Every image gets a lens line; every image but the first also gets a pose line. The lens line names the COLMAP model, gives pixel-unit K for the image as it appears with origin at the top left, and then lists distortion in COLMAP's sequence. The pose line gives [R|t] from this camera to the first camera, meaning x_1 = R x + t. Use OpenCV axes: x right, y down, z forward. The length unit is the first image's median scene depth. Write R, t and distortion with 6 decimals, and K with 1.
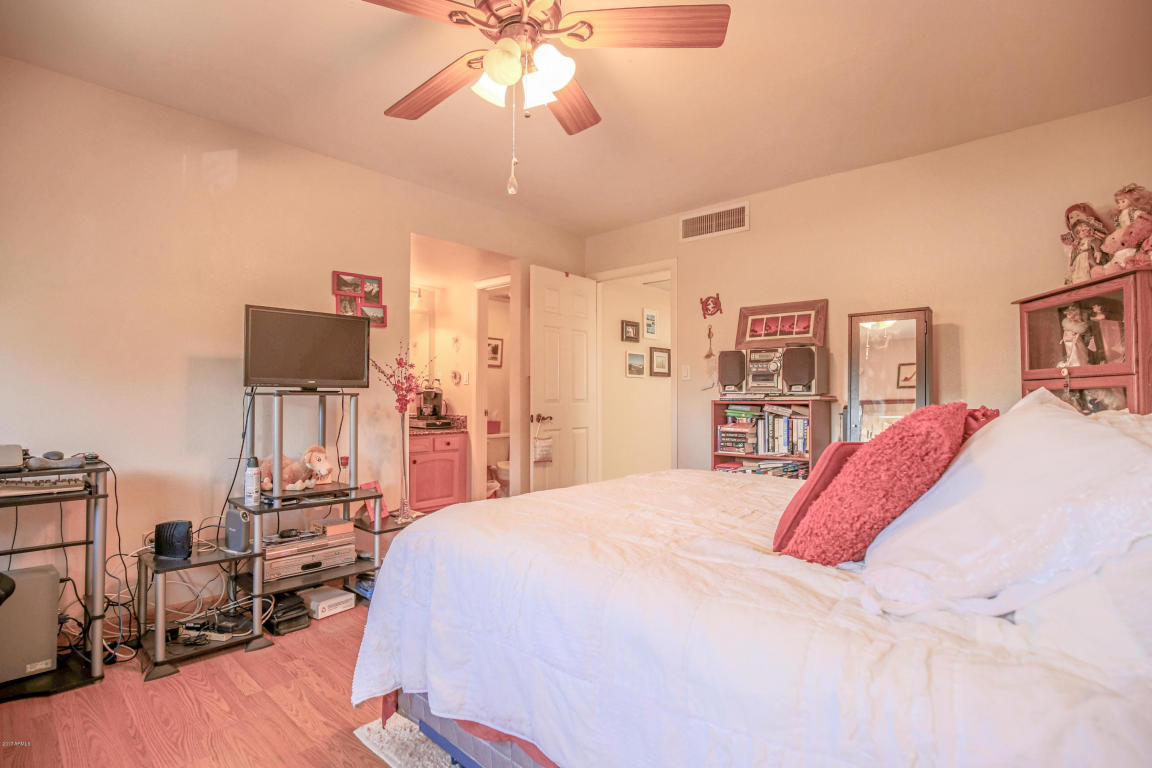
lens RADIAL K [[561.0, 0, 580.6], [0, 561.0, 385.5], [0, 0, 1]] dist [-0.026247, 0.001858]
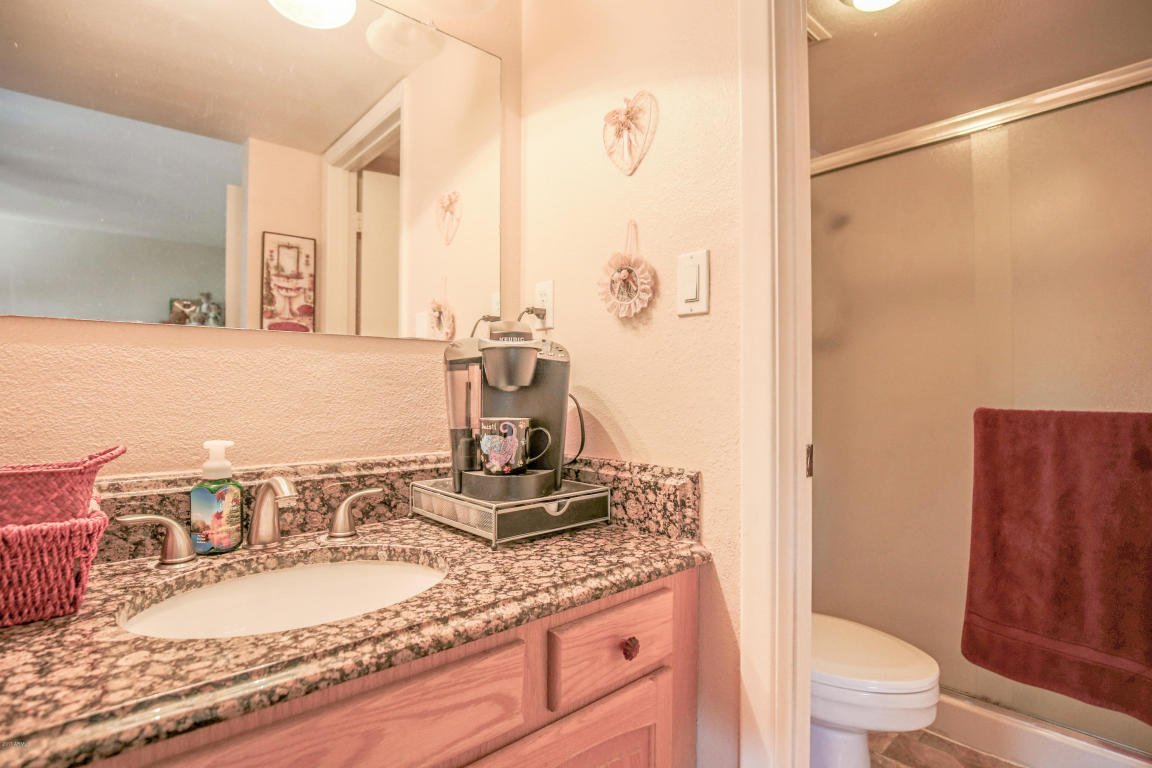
lens RADIAL K [[561.0, 0, 580.6], [0, 561.0, 385.5], [0, 0, 1]] dist [-0.026247, 0.001858]
pose [[0.996646, -0.004155, -0.081723, -0.226780], [0.005449, 0.999863, 0.015611, 0.019473], [0.081647, -0.016004, 0.996533, 0.794853]]
